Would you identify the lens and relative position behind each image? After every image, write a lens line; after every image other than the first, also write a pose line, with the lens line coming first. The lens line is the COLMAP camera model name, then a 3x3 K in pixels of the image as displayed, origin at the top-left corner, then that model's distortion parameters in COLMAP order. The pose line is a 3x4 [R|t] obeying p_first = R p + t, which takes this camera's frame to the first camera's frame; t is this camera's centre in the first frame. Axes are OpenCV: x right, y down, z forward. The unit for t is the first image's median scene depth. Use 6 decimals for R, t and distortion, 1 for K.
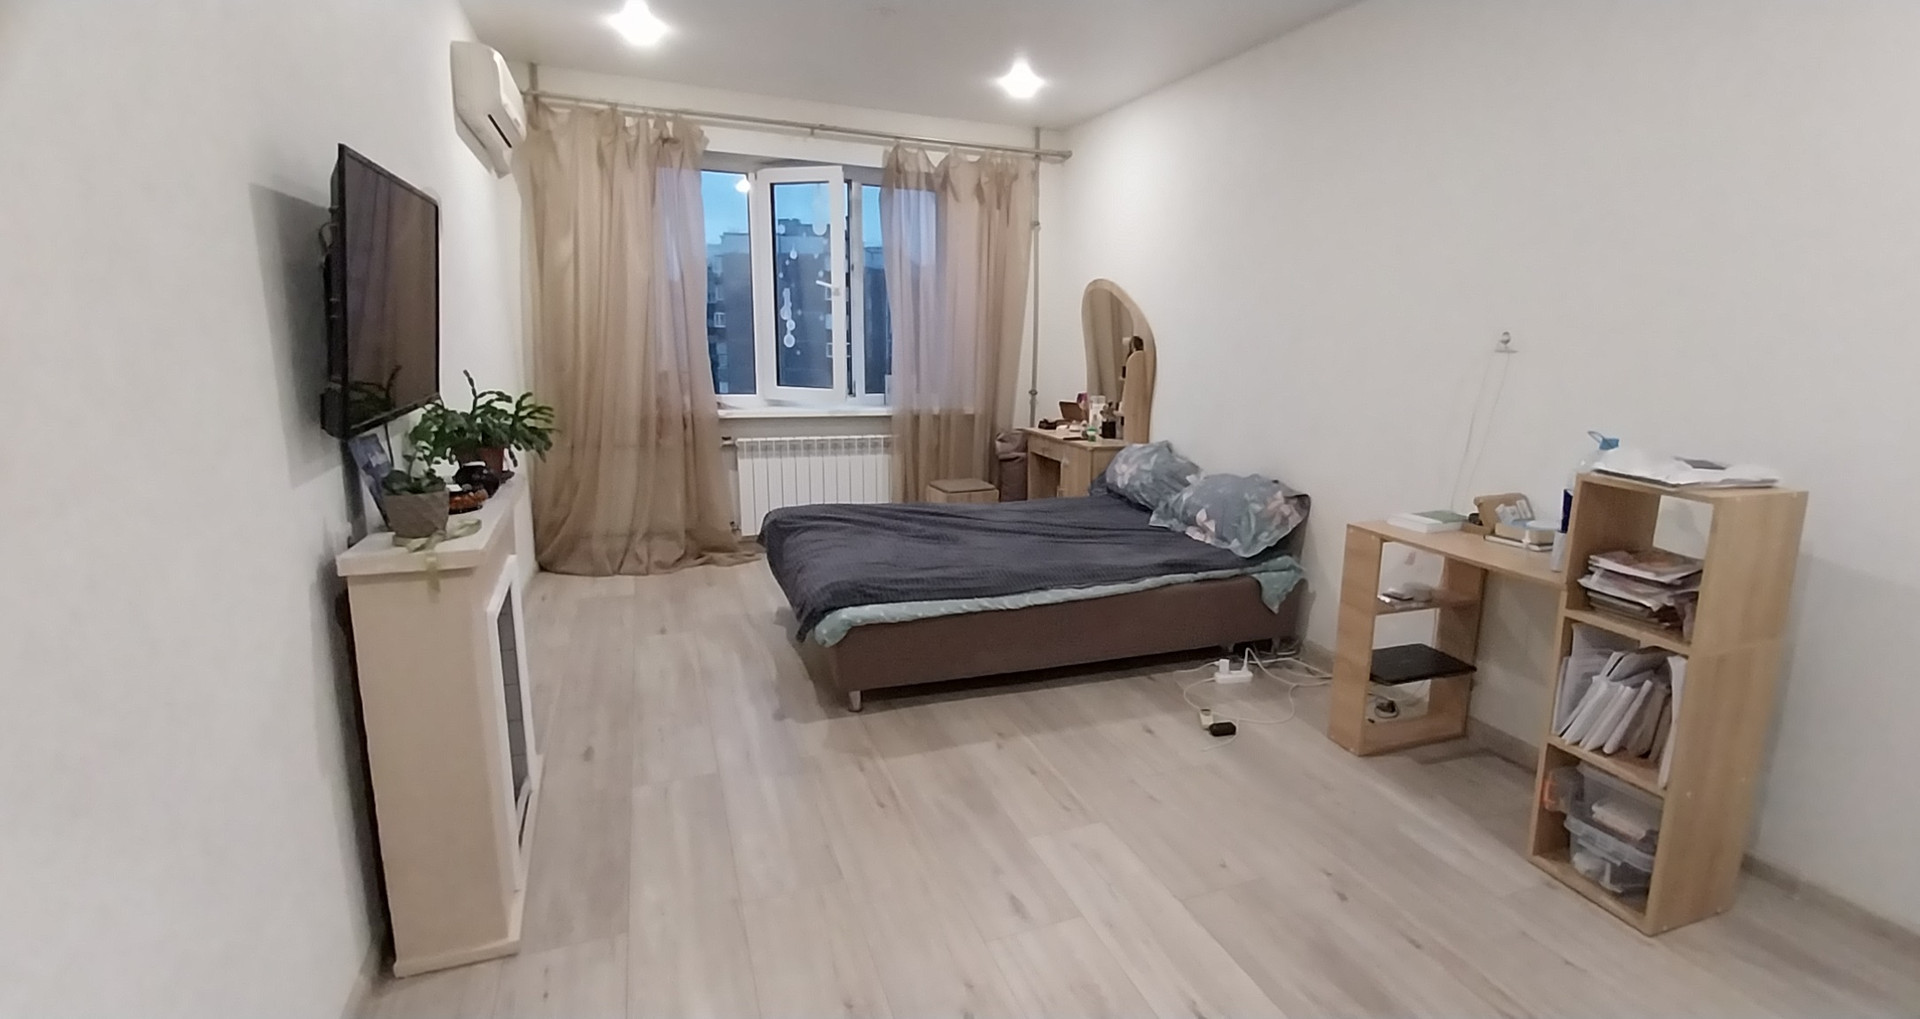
lens RADIAL K [[821.6, 0, 961.4], [0, 821.6, 485.2], [0, 0, 1]] dist [0.000939, 0.000011]
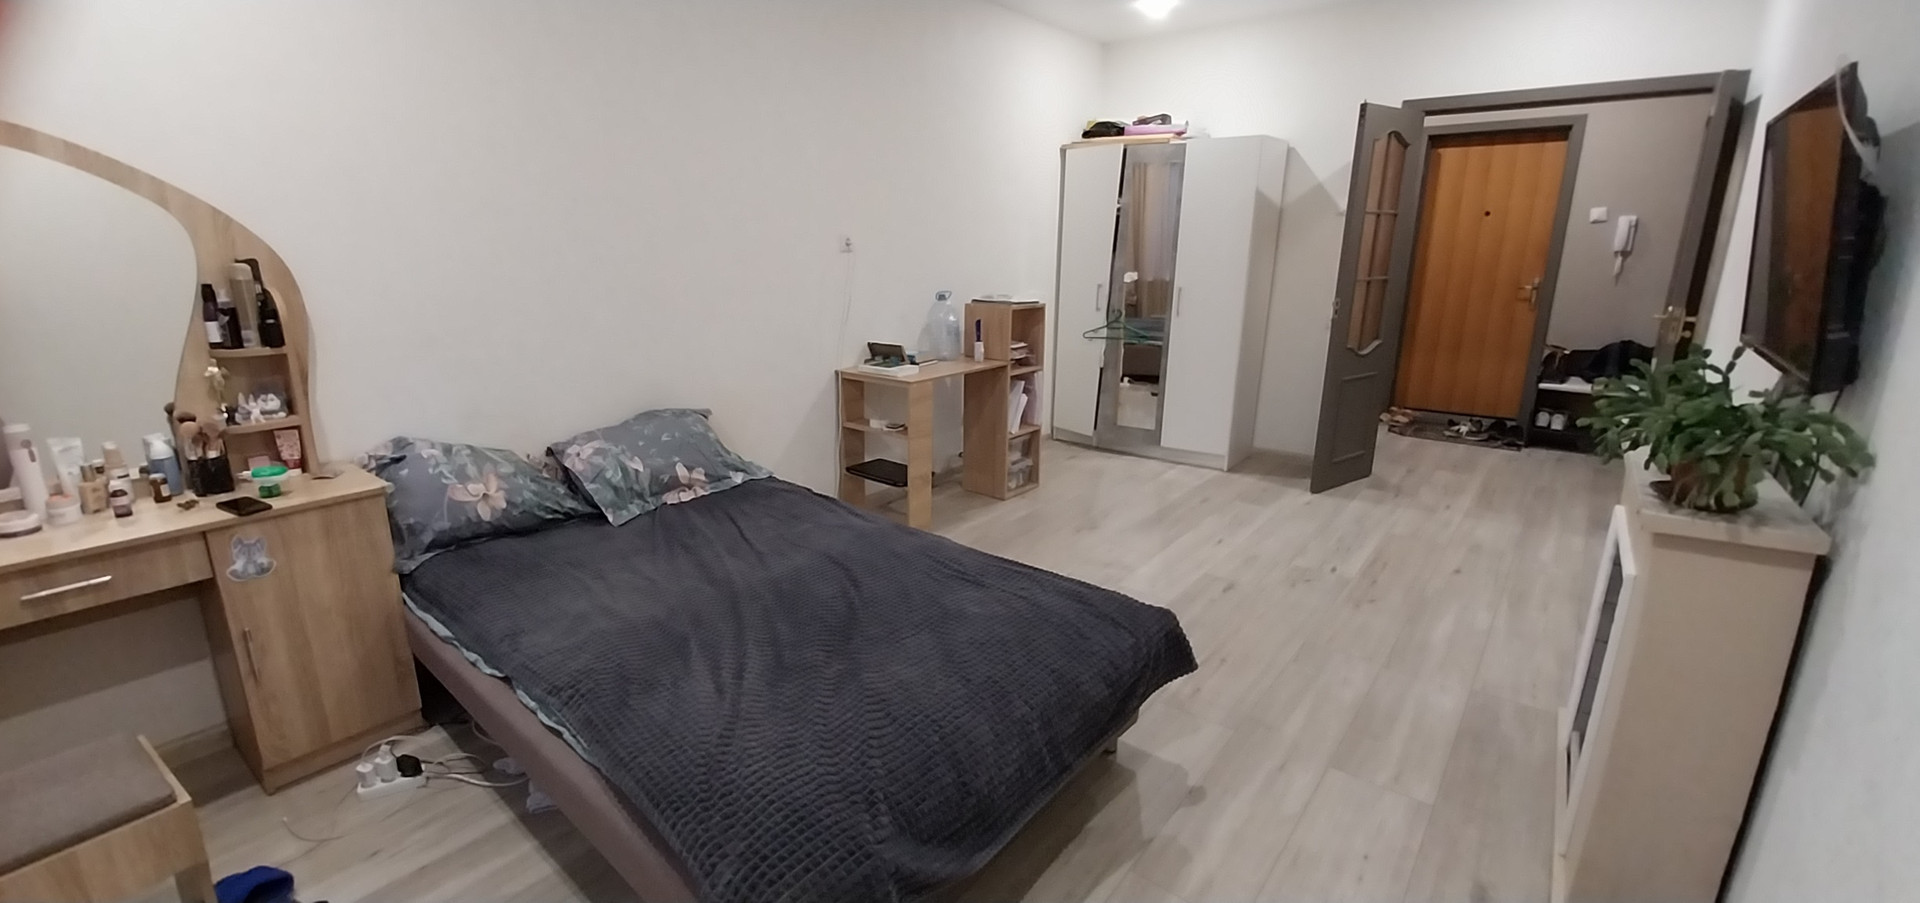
lens RADIAL K [[760.9, 0, 960.0], [0, 760.9, 451.5], [0, 0, 1]] dist [-0.015024, -0.000038]
pose [[-0.488936, -0.254114, 0.834487, -0.367237], [0.155358, 0.915969, 0.369953, -0.170218], [-0.858374, 0.310527, -0.408371, 0.829696]]
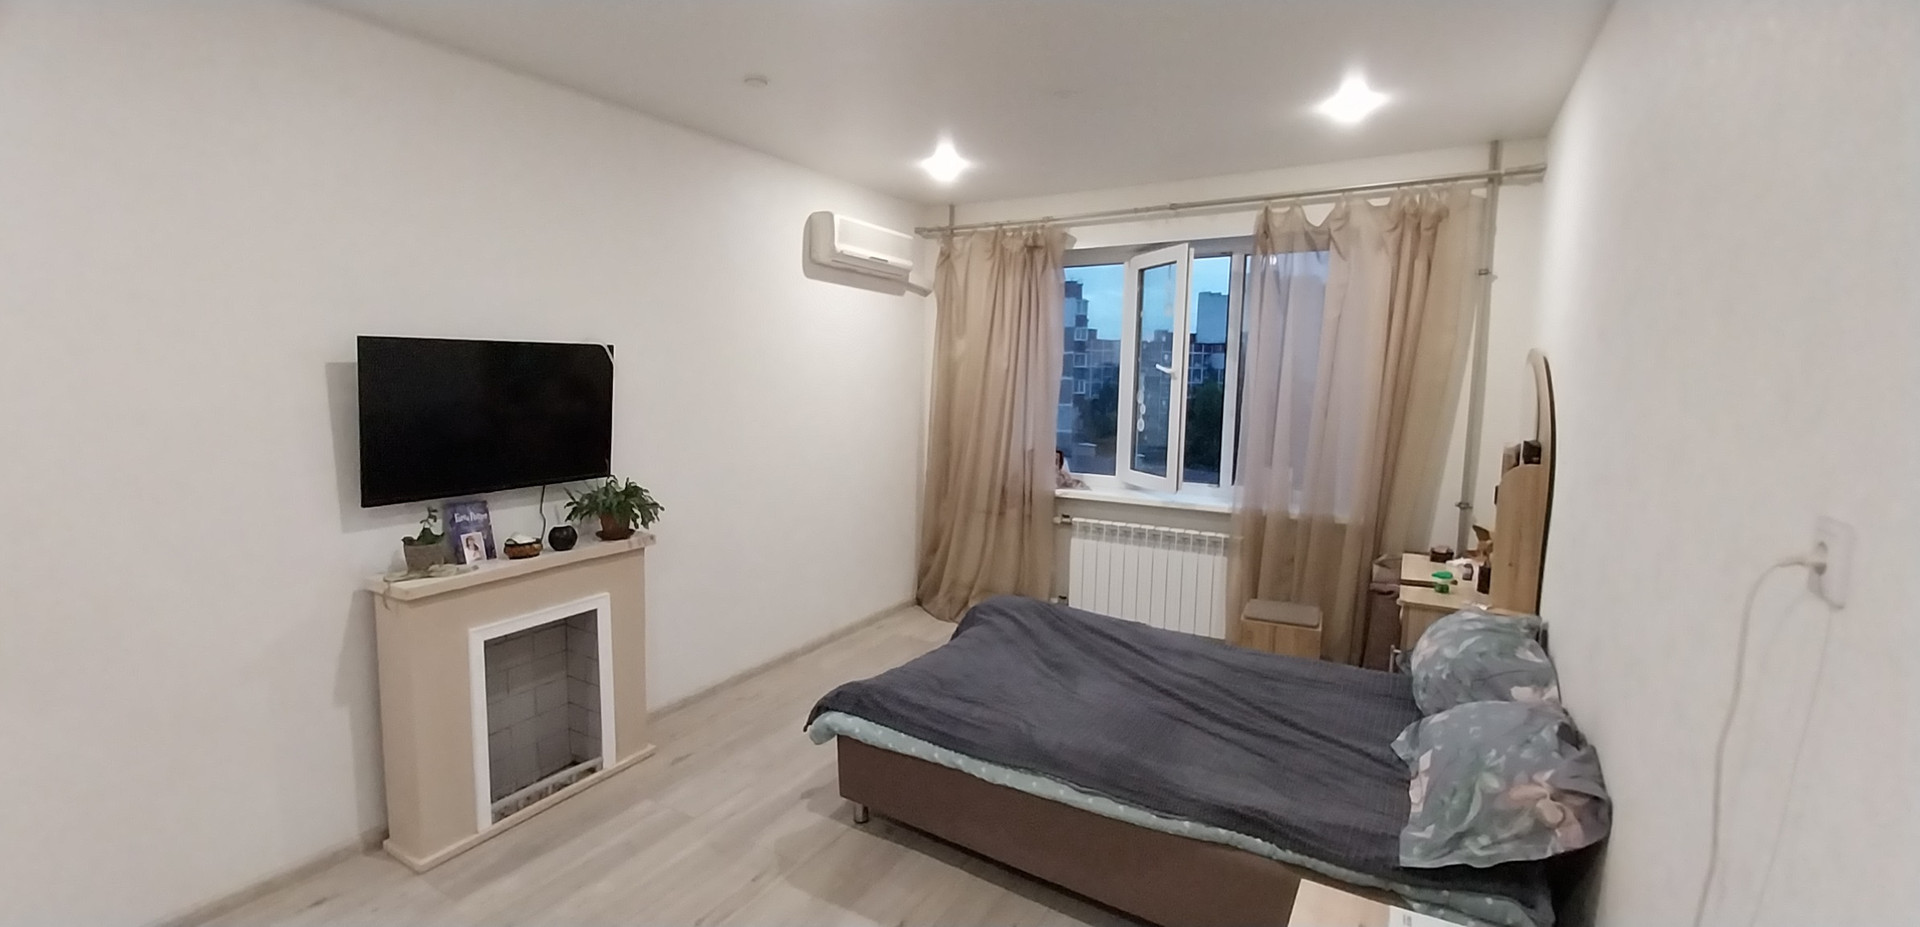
lens RADIAL K [[749.5, 0, 960.0], [0, 749.5, 463.5], [0, 0, 1]] dist [0.008794, -0.000148]
pose [[0.630692, 0.075105, -0.772390, 0.375080], [-0.140604, 0.989892, -0.018555, -0.090246], [0.763189, 0.120304, 0.634877, 0.296764]]
